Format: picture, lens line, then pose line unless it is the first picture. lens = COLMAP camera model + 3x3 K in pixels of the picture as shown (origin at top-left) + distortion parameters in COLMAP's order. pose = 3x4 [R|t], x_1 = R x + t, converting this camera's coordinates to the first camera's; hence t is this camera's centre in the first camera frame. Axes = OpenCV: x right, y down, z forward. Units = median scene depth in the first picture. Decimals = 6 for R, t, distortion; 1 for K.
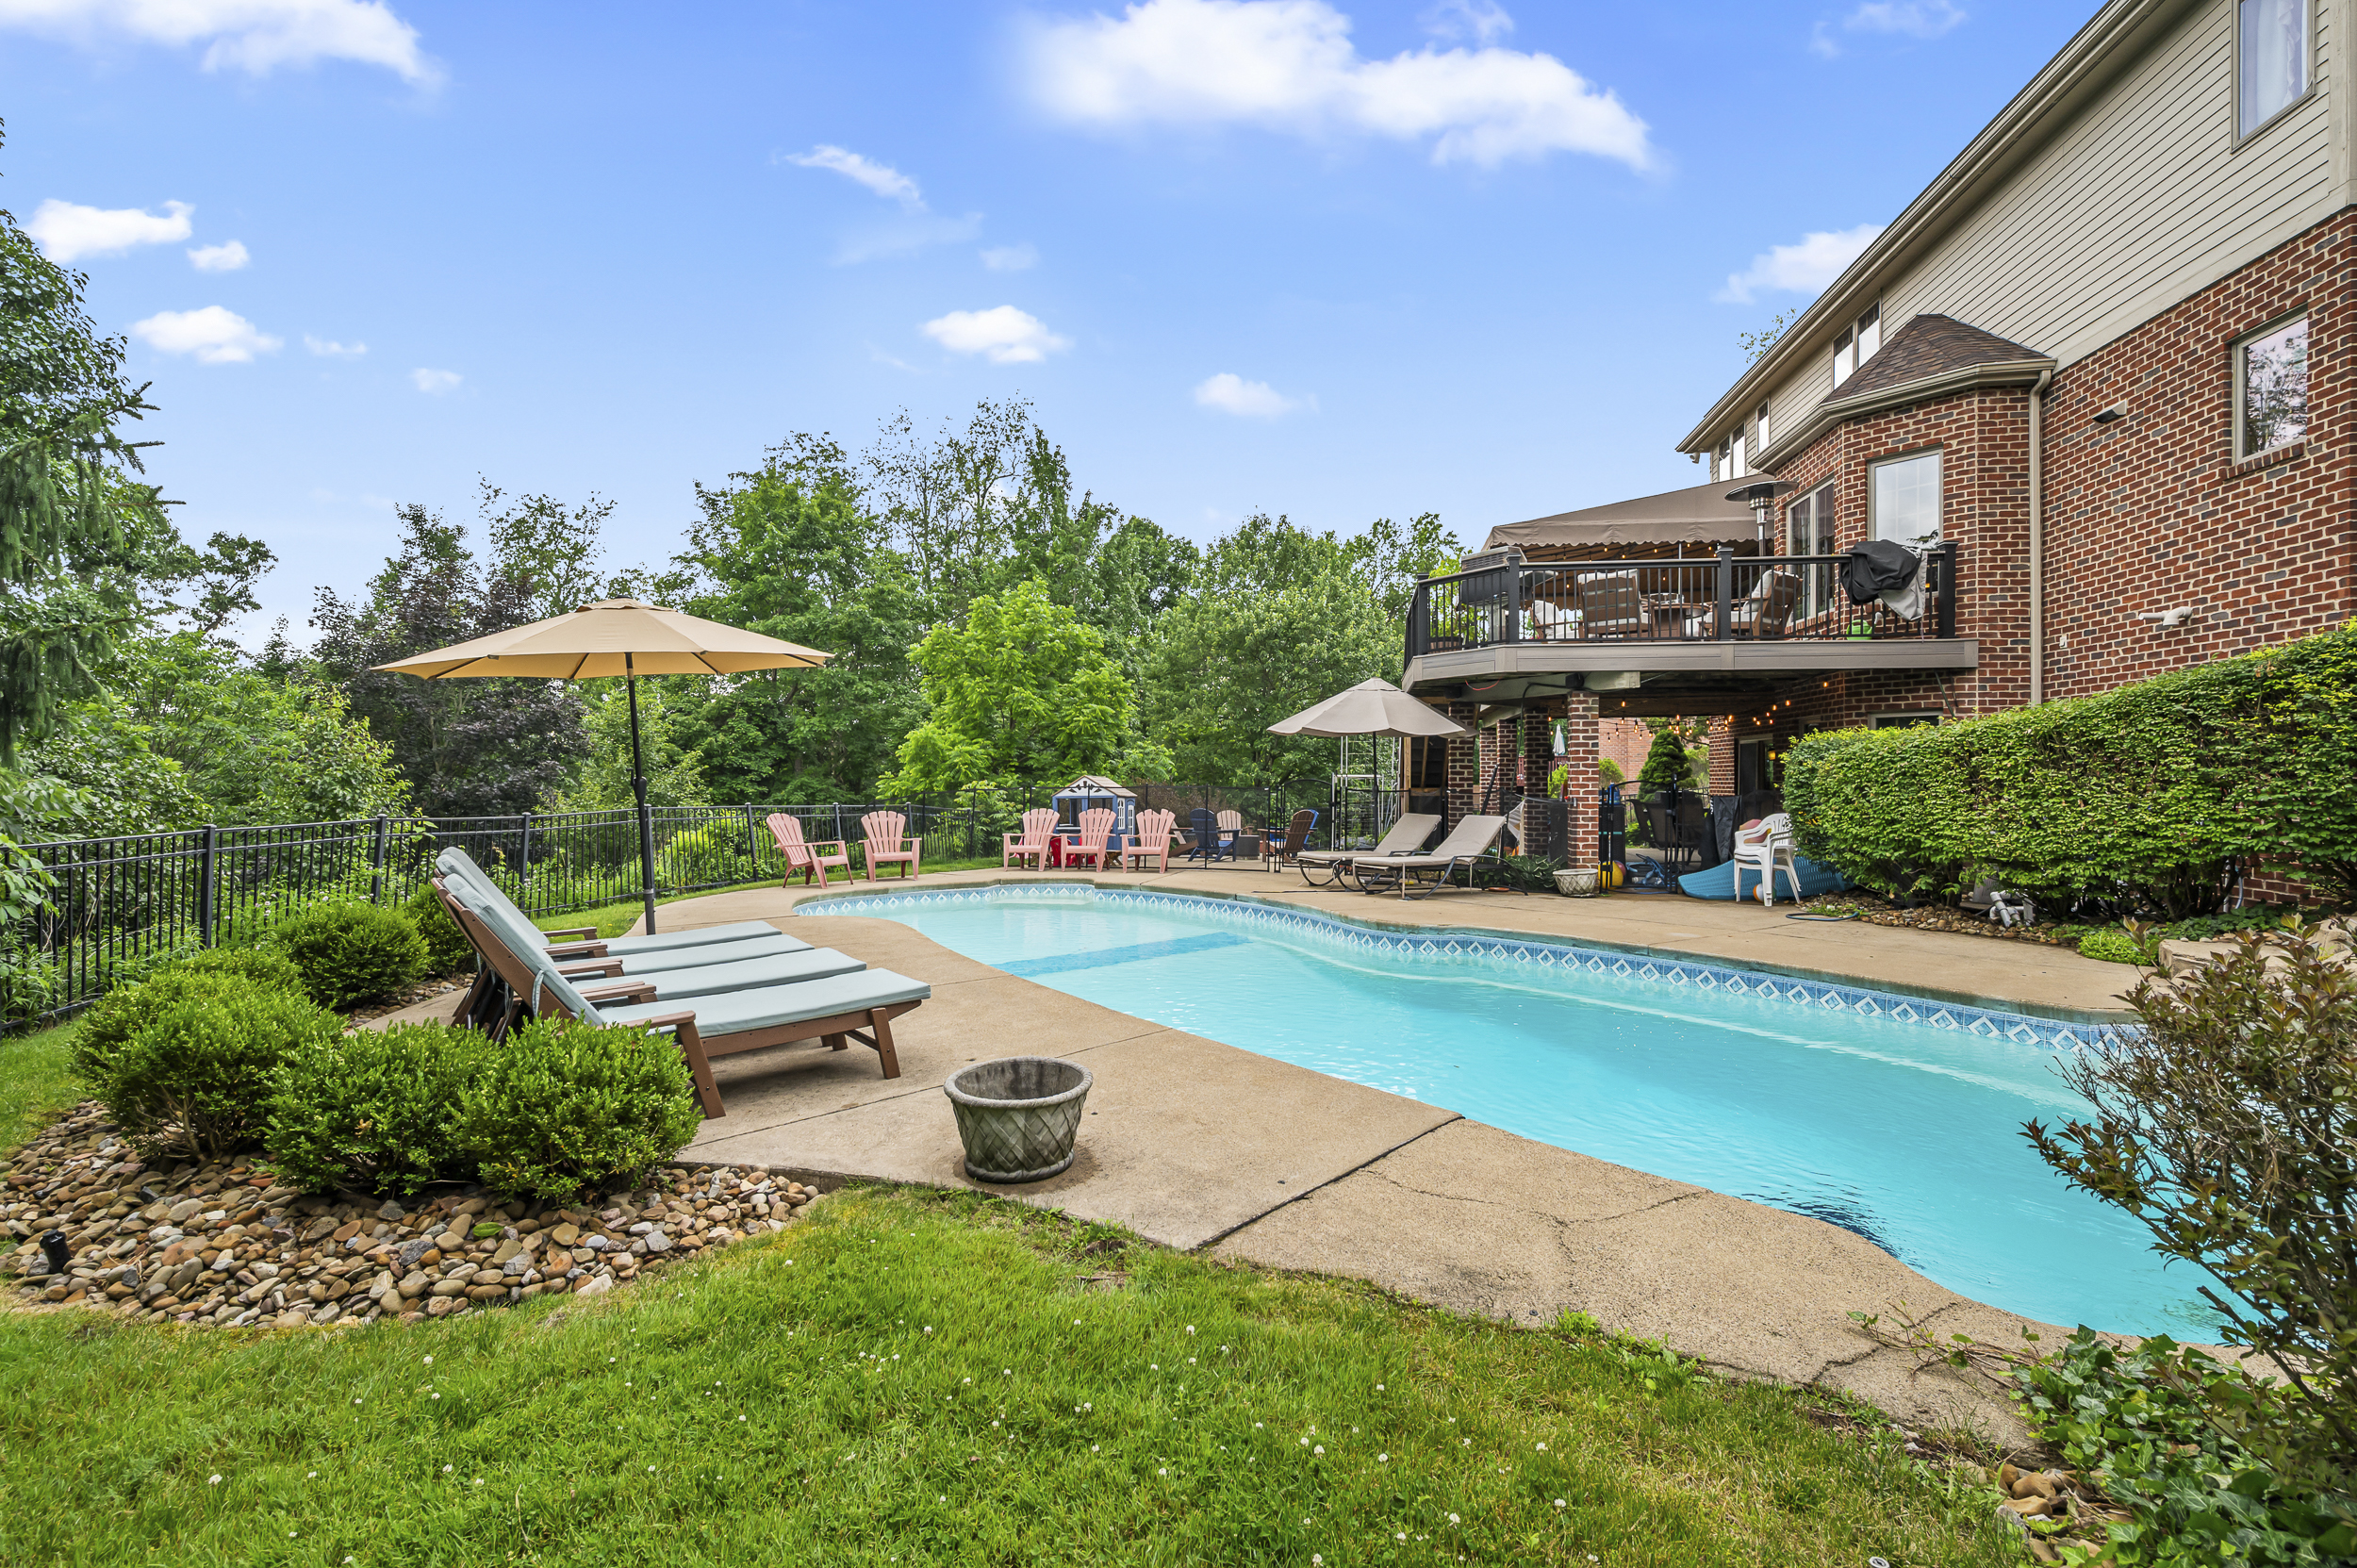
lens RADIAL K [[1032.0, 0, 1178.5], [0, 1032.0, 784.0], [0, 0, 1]] dist [0.000504, 0.000063]
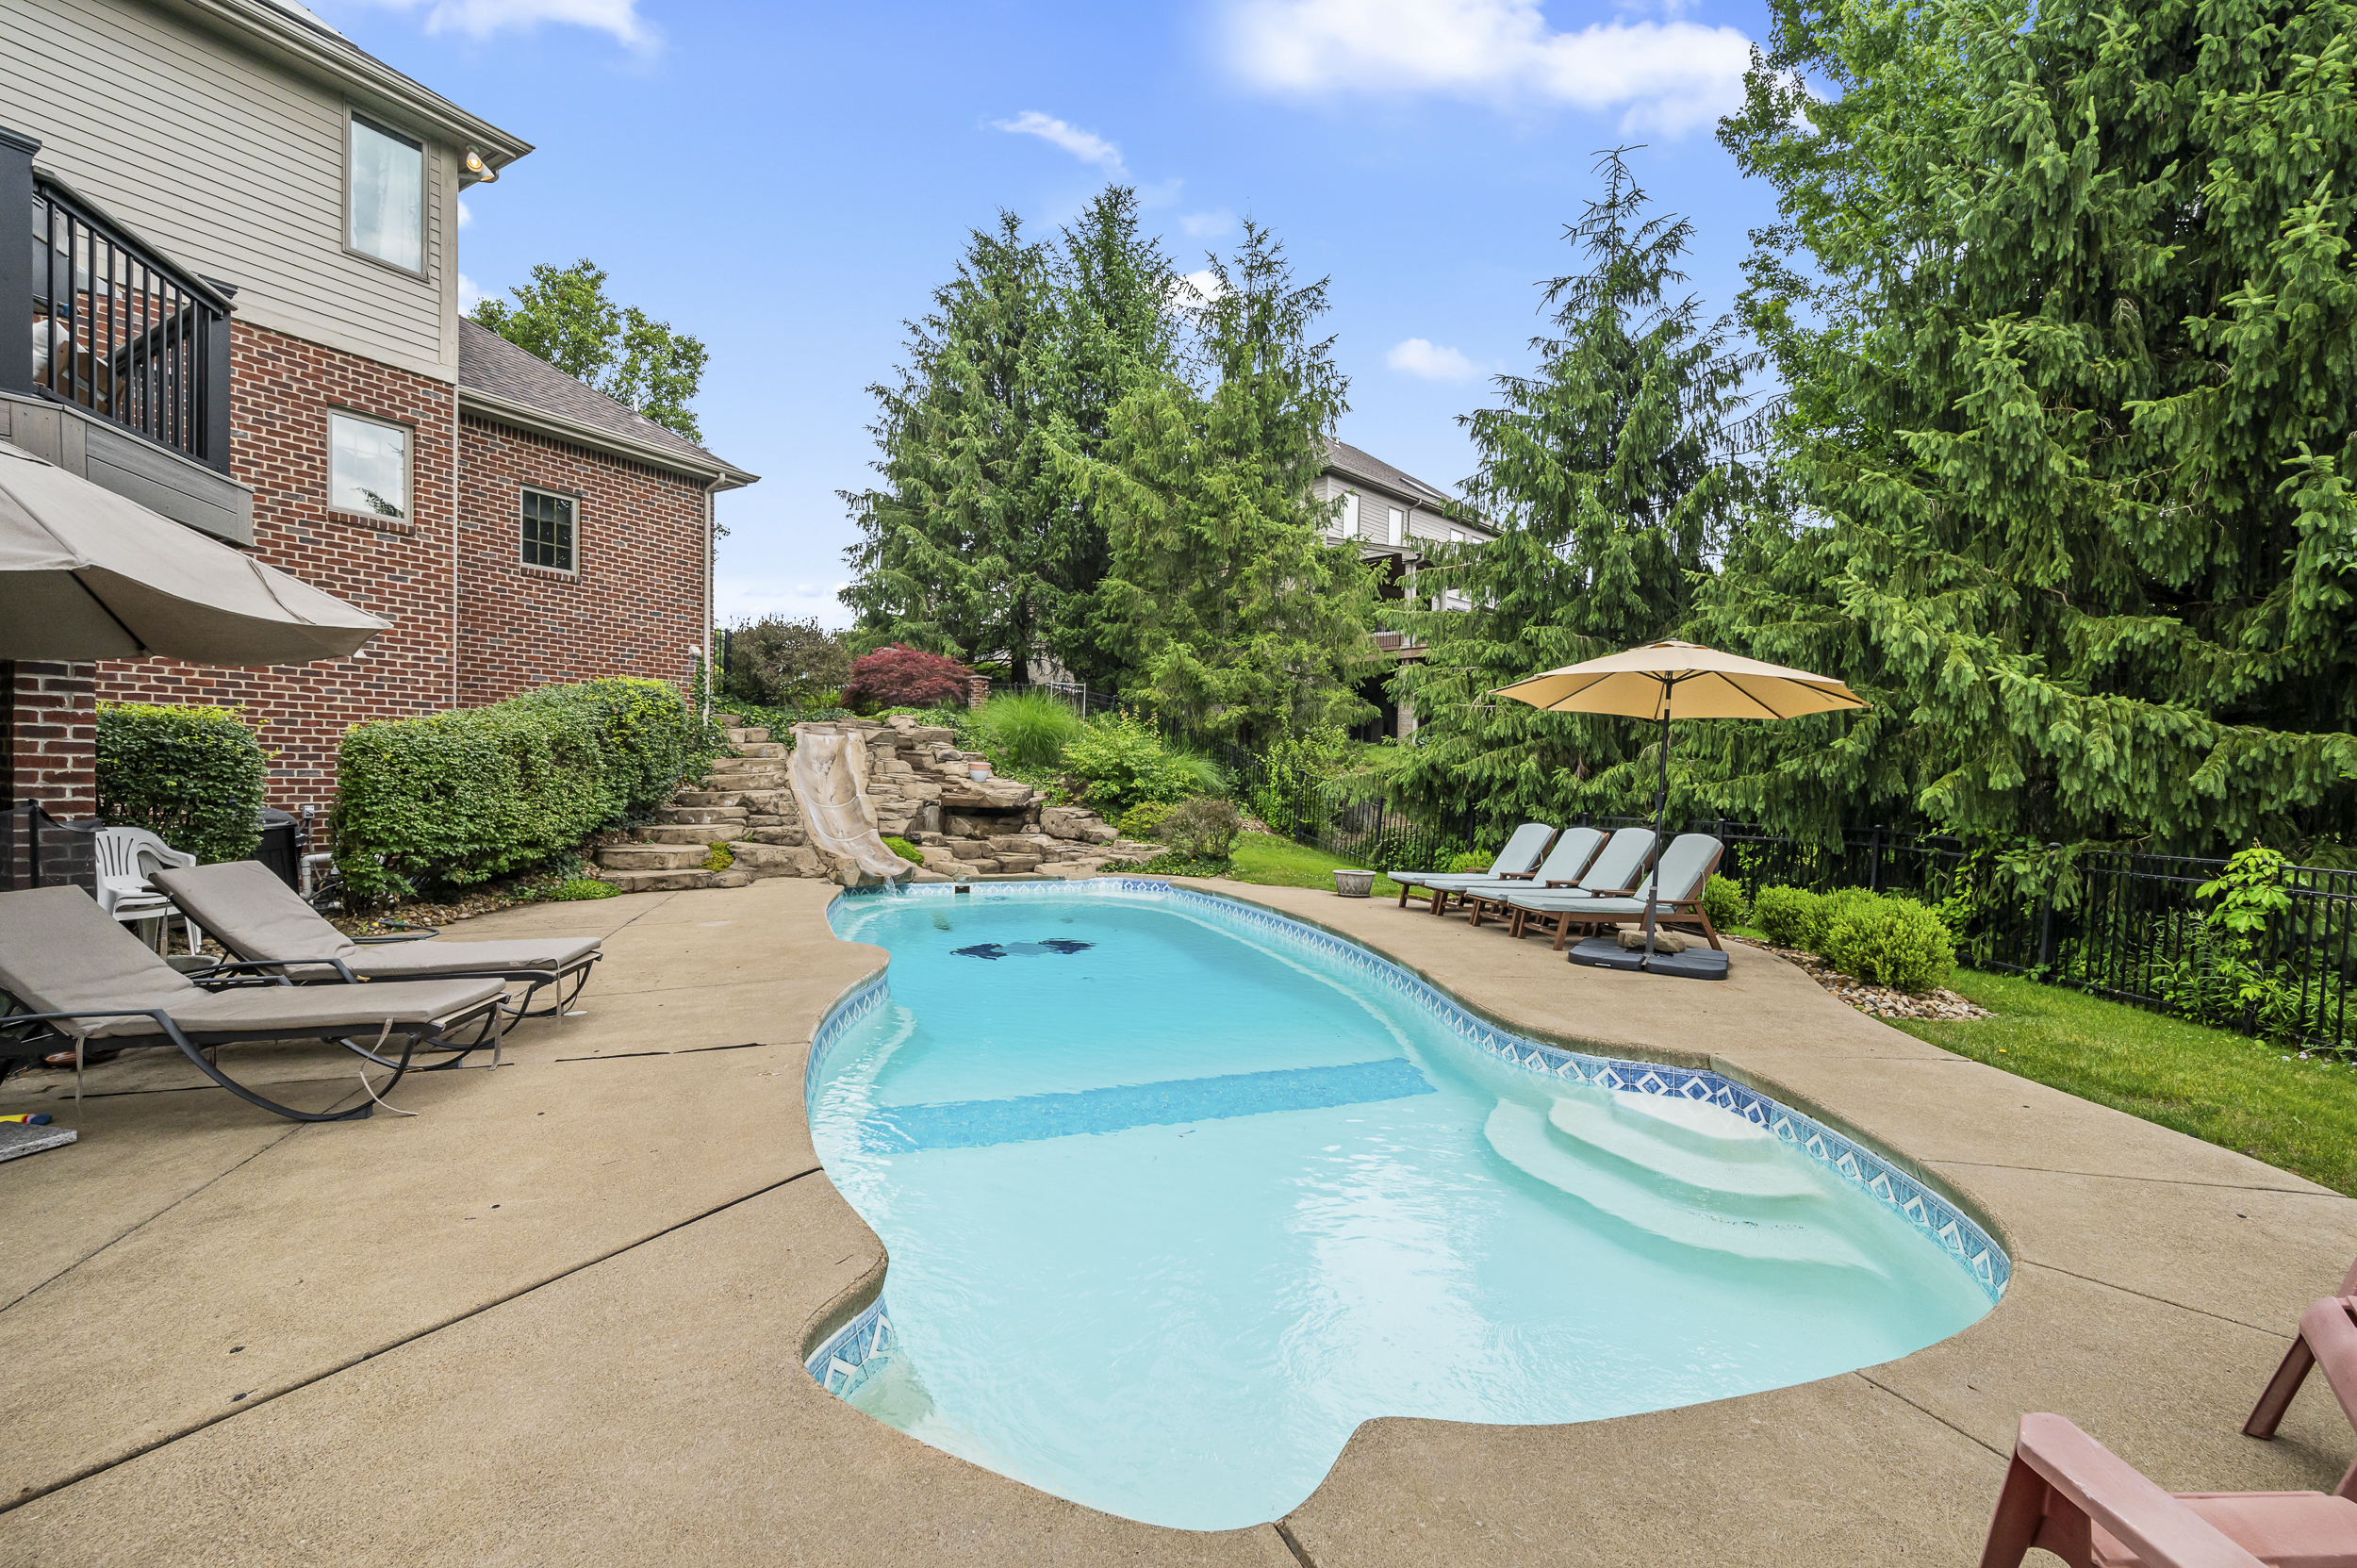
lens RADIAL K [[1012.9, 0, 1178.5], [0, 1012.9, 784.0], [0, 0, 1]] dist [-0.000888, -0.000653]
pose [[-0.935562, -0.017800, 0.352715, -0.325029], [-0.012051, 0.999756, 0.018489, -0.023303], [-0.352958, 0.013047, -0.935548, 1.783412]]
